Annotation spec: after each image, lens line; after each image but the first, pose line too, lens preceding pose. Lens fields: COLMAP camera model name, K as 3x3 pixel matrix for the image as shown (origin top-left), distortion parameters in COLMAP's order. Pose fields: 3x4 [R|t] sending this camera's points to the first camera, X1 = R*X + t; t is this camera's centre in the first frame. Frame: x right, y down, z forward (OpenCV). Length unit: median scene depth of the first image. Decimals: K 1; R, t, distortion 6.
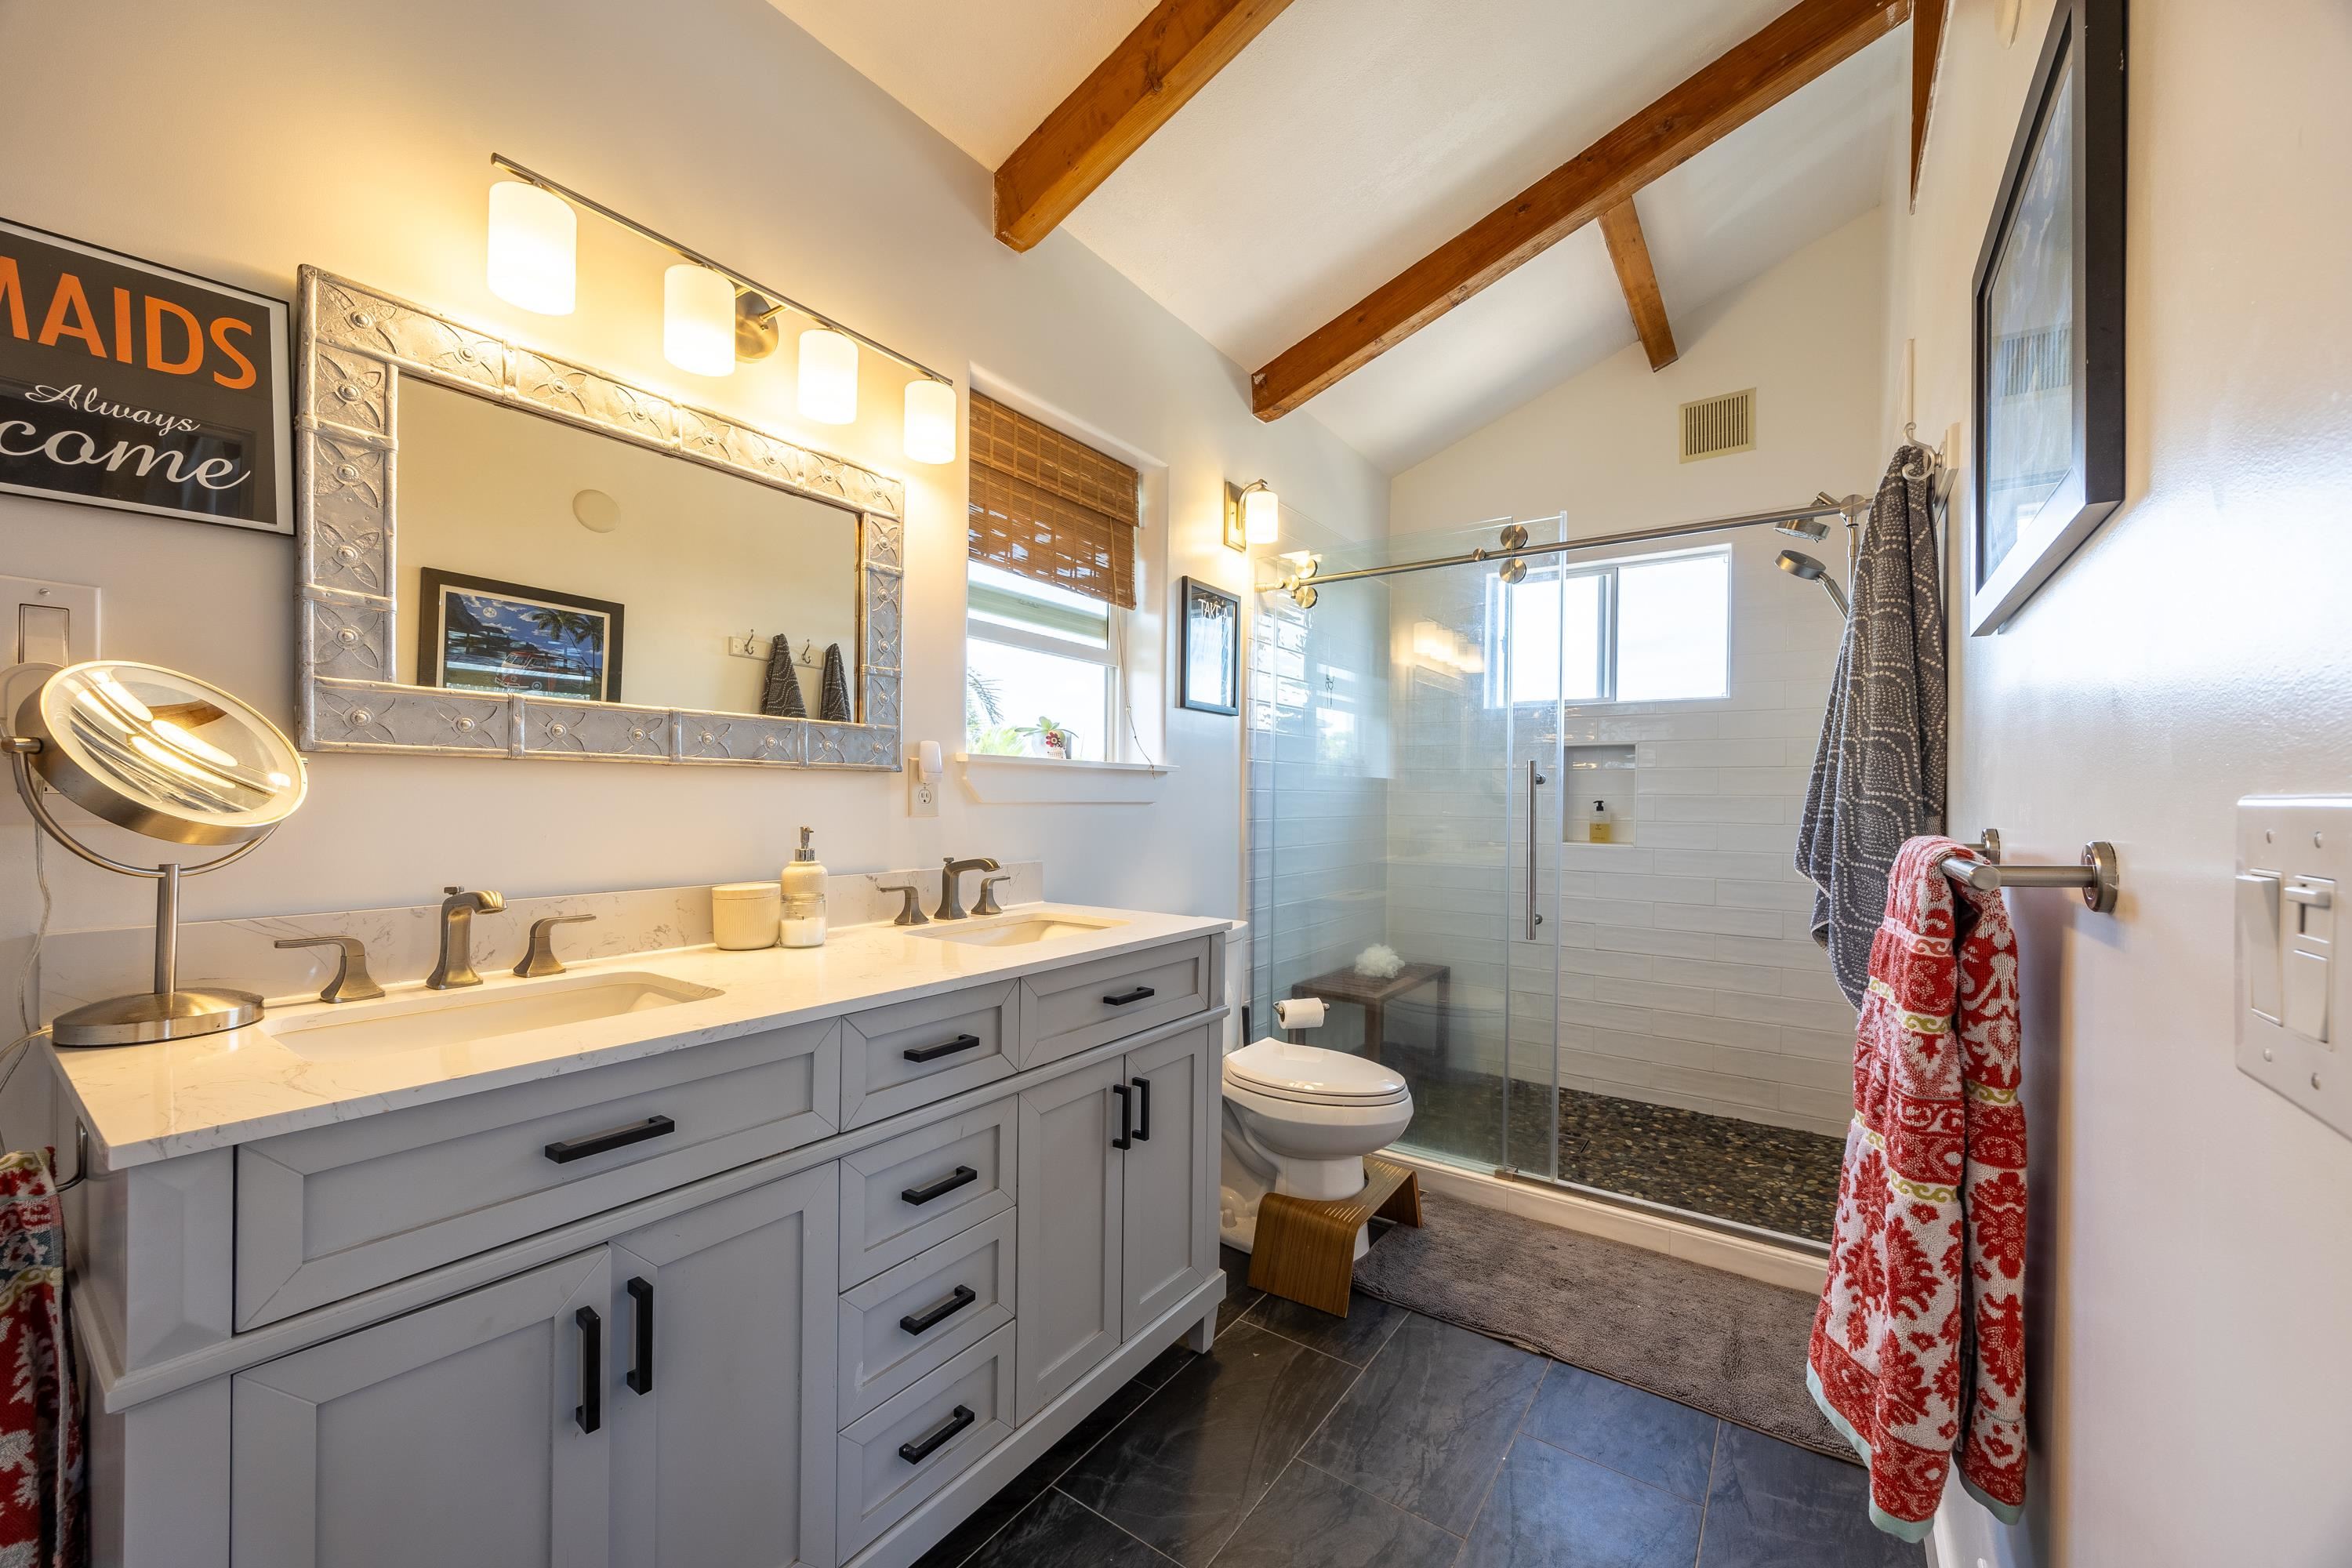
lens RADIAL K [[902.5, 0, 1178.2], [0, 902.5, 798.5], [0, 0, 1]] dist [-0.000794, -0.000035]
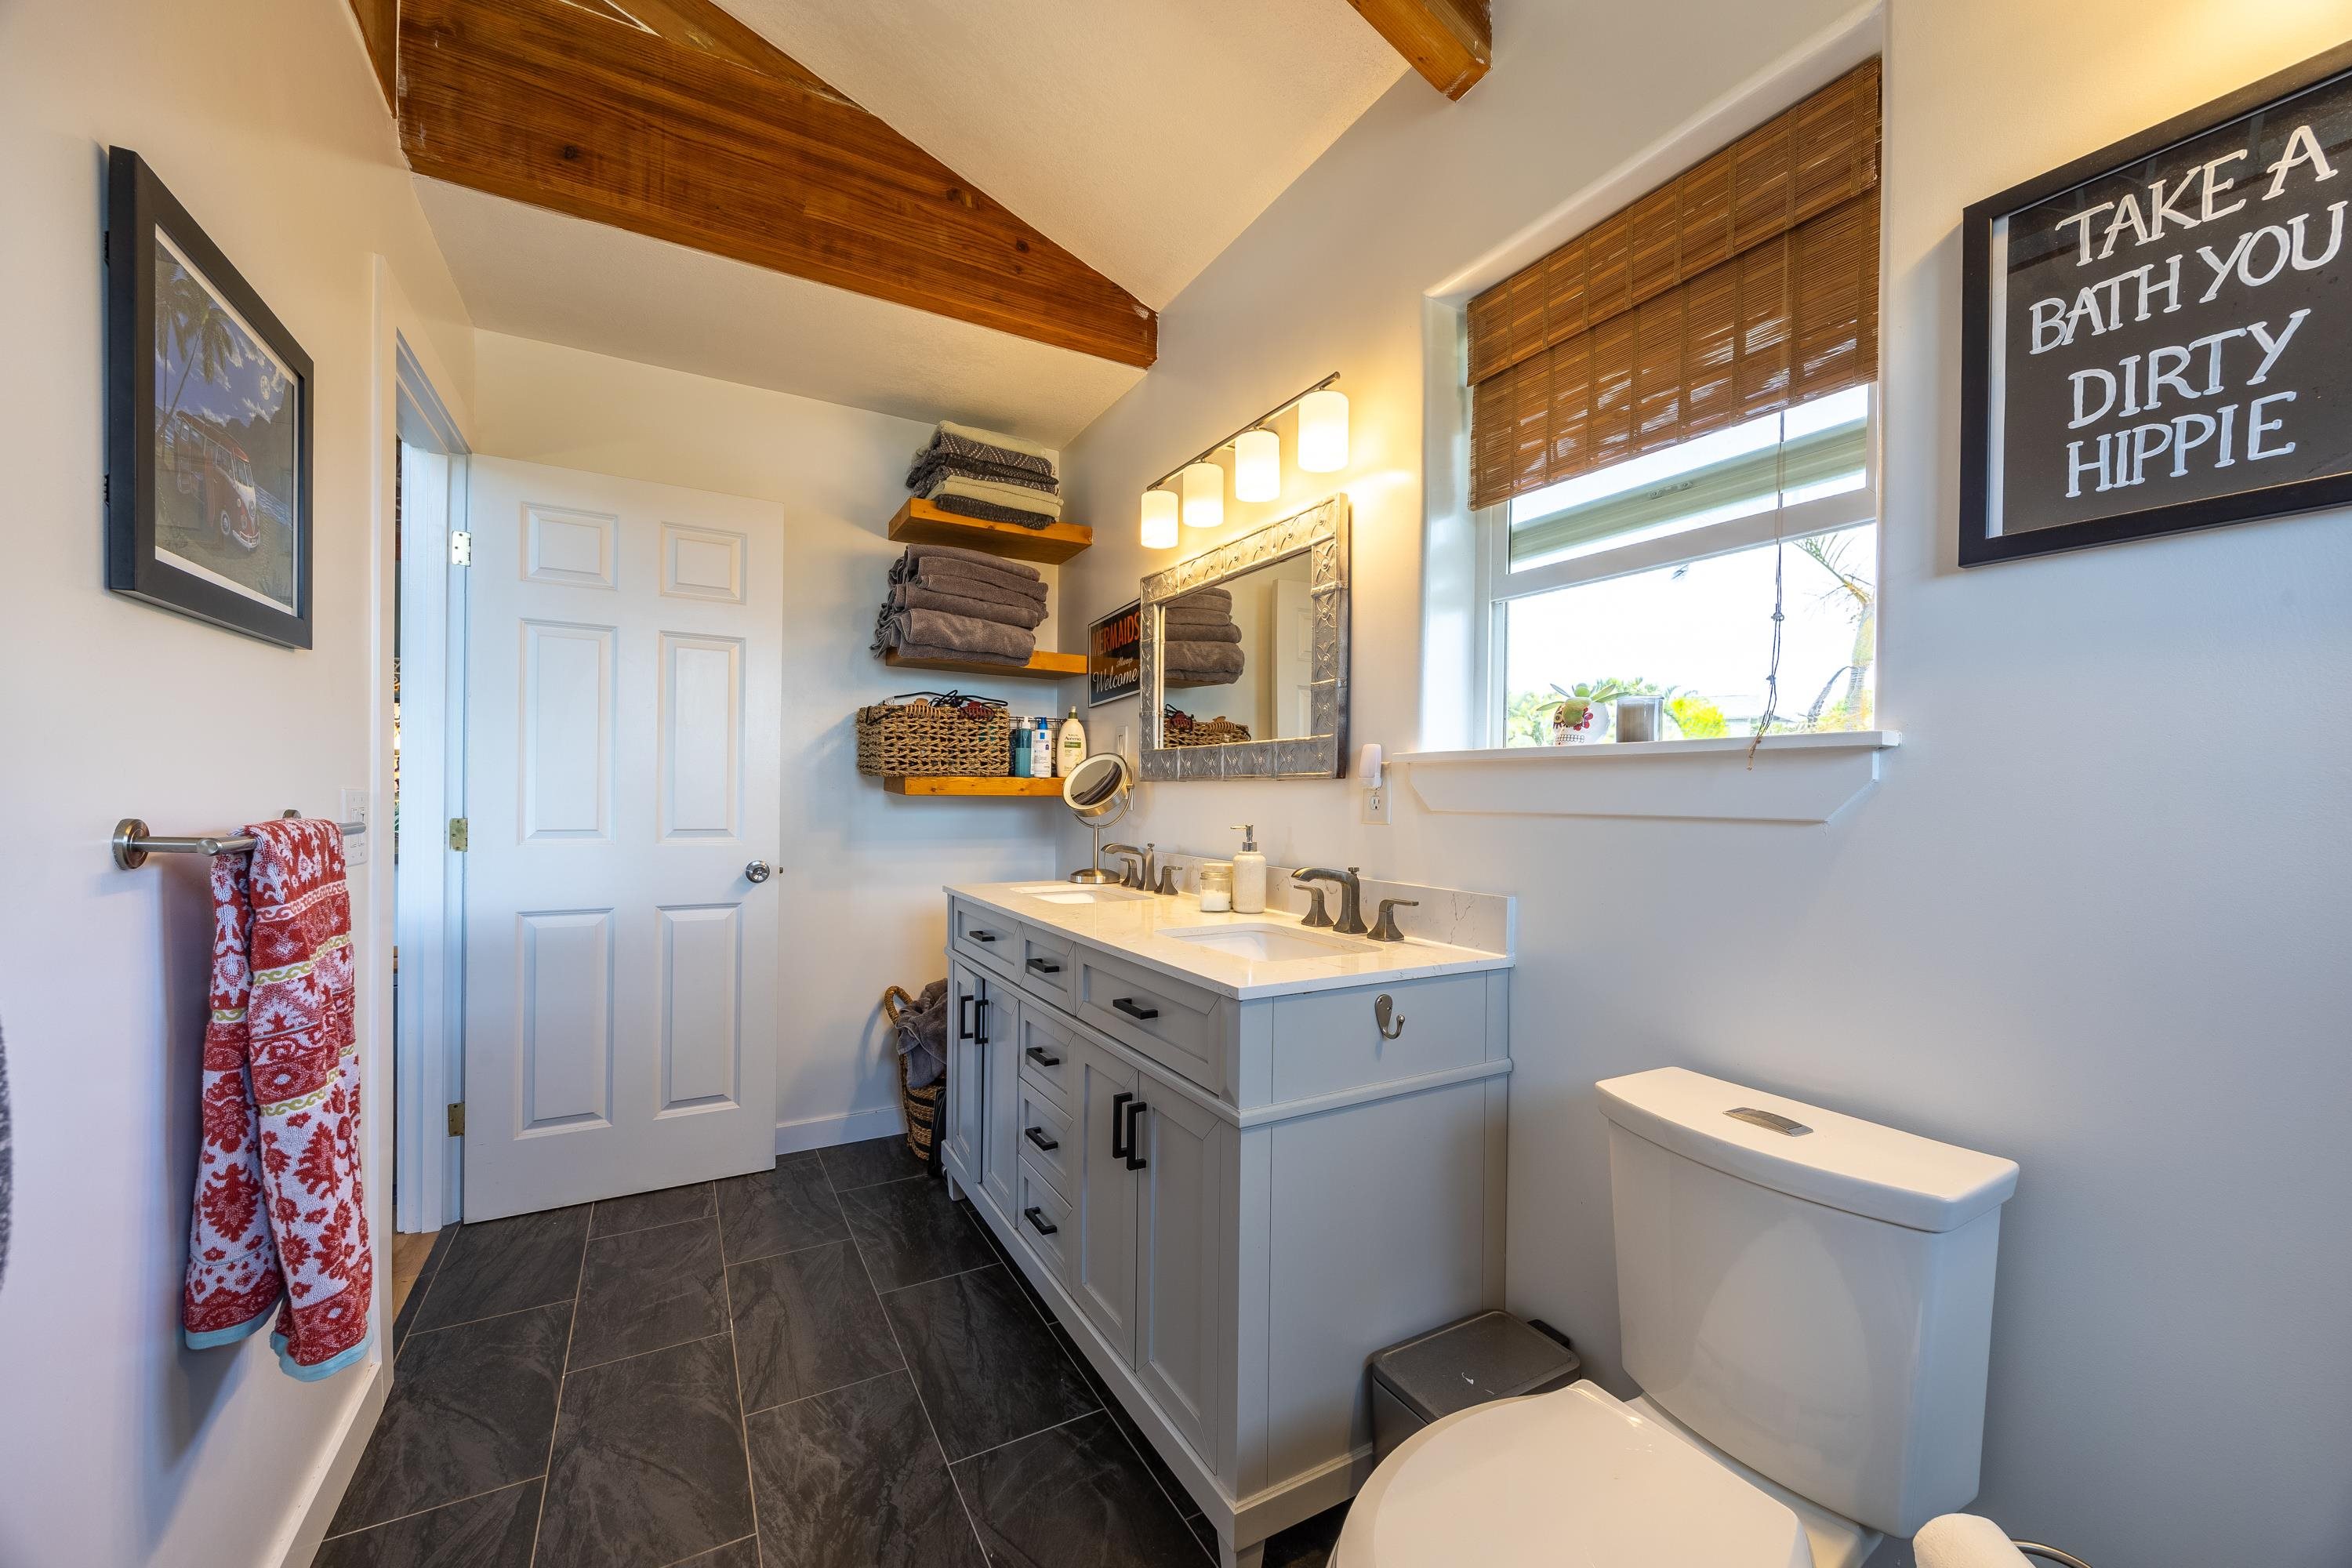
lens RADIAL K [[902.5, 0, 1178.2], [0, 902.5, 798.5], [0, 0, 1]] dist [-0.000794, -0.000035]
pose [[-0.429538, -0.014649, -0.902930, 0.641924], [-0.018642, 0.999799, -0.007352, 0.004198], [0.902856, 0.013675, -0.429725, 1.175350]]
